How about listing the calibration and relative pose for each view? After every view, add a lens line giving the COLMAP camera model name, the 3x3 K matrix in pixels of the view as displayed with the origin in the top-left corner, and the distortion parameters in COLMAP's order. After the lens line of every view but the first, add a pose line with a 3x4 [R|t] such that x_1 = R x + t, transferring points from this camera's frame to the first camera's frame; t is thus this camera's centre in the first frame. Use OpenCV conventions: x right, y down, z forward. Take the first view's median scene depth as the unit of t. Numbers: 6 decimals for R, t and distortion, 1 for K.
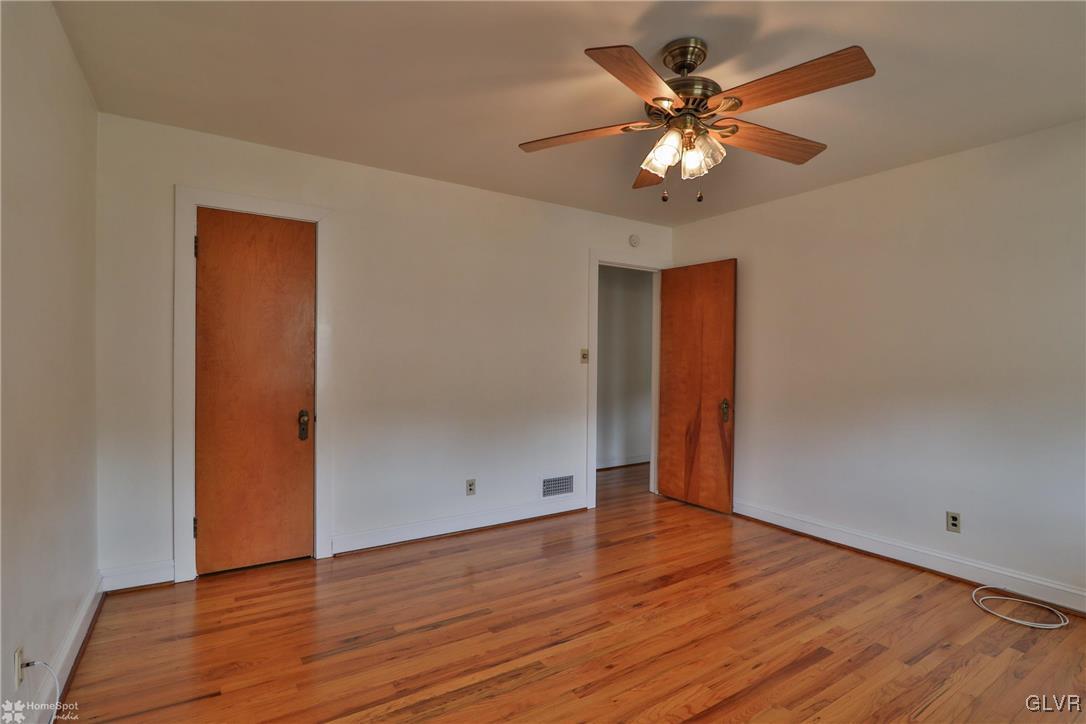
lens RADIAL K [[527.9, 0, 544.4], [0, 527.9, 362.5], [0, 0, 1]] dist [-0.018859, -0.000556]
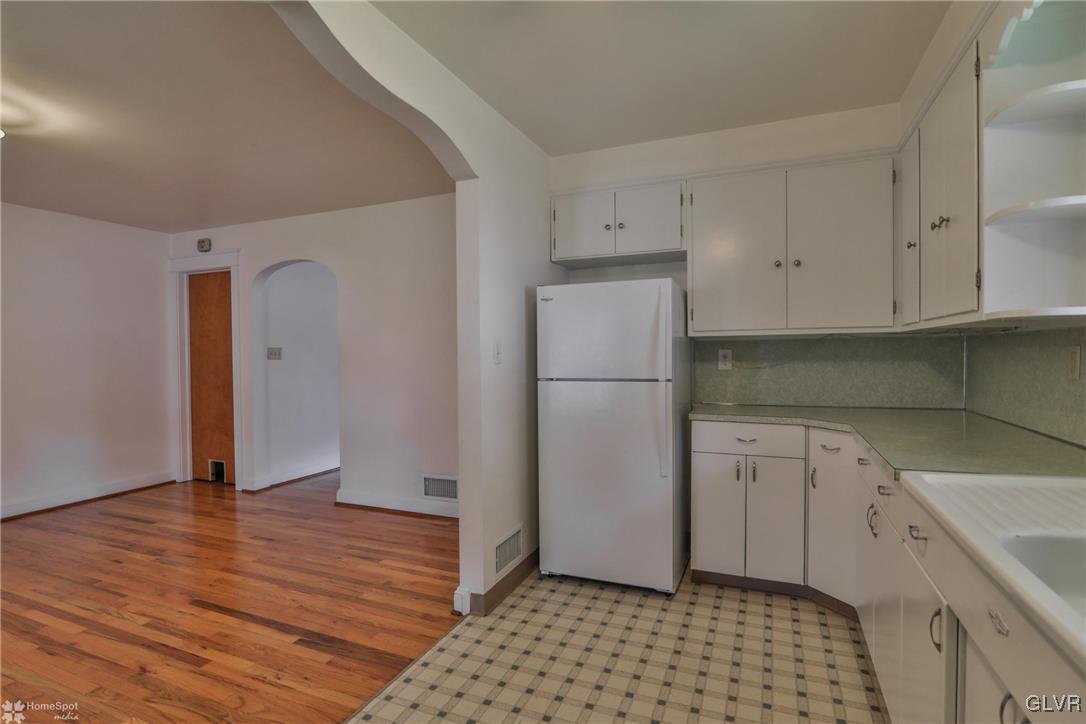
lens RADIAL K [[527.9, 0, 544.4], [0, 527.9, 362.5], [0, 0, 1]] dist [-0.018859, -0.000556]
pose [[0.558873, -0.003058, -0.829248, 1.511116], [0.000732, 0.999995, -0.003194, 0.012283], [0.829253, 0.001178, 0.558872, 1.006356]]
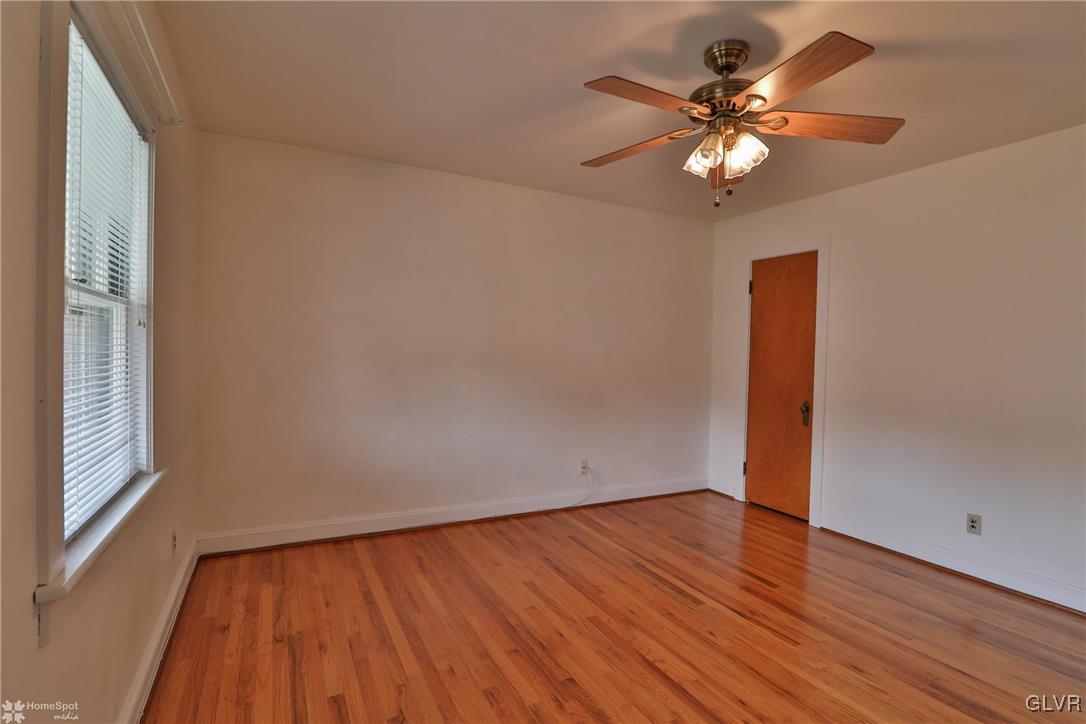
lens RADIAL K [[527.9, 0, 544.4], [0, 527.9, 362.5], [0, 0, 1]] dist [-0.018859, -0.000556]
pose [[-0.098021, 0.008715, -0.995146, 0.949561], [-0.033760, 0.999357, 0.012077, 0.003150], [0.994612, 0.034780, -0.097664, 0.554074]]
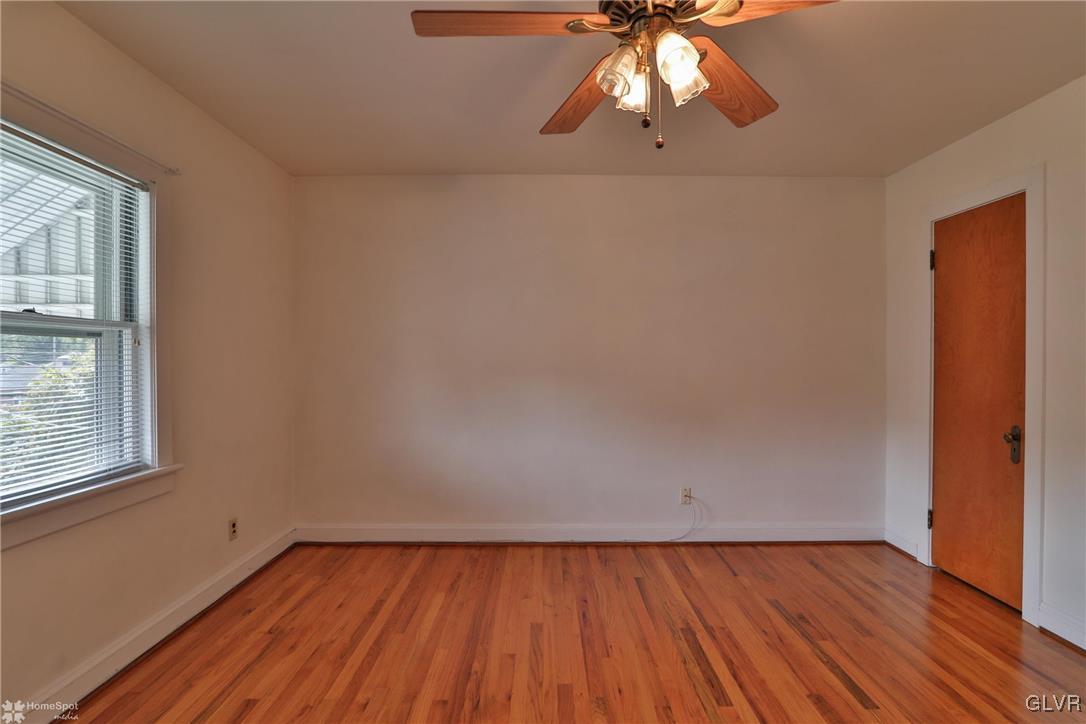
lens RADIAL K [[527.9, 0, 544.4], [0, 527.9, 362.5], [0, 0, 1]] dist [-0.018859, -0.000556]
pose [[-0.543030, -0.004512, -0.839701, 0.683046], [-0.013729, 0.999900, 0.003505, -0.001322], [0.839601, 0.013431, -0.543038, 0.917737]]
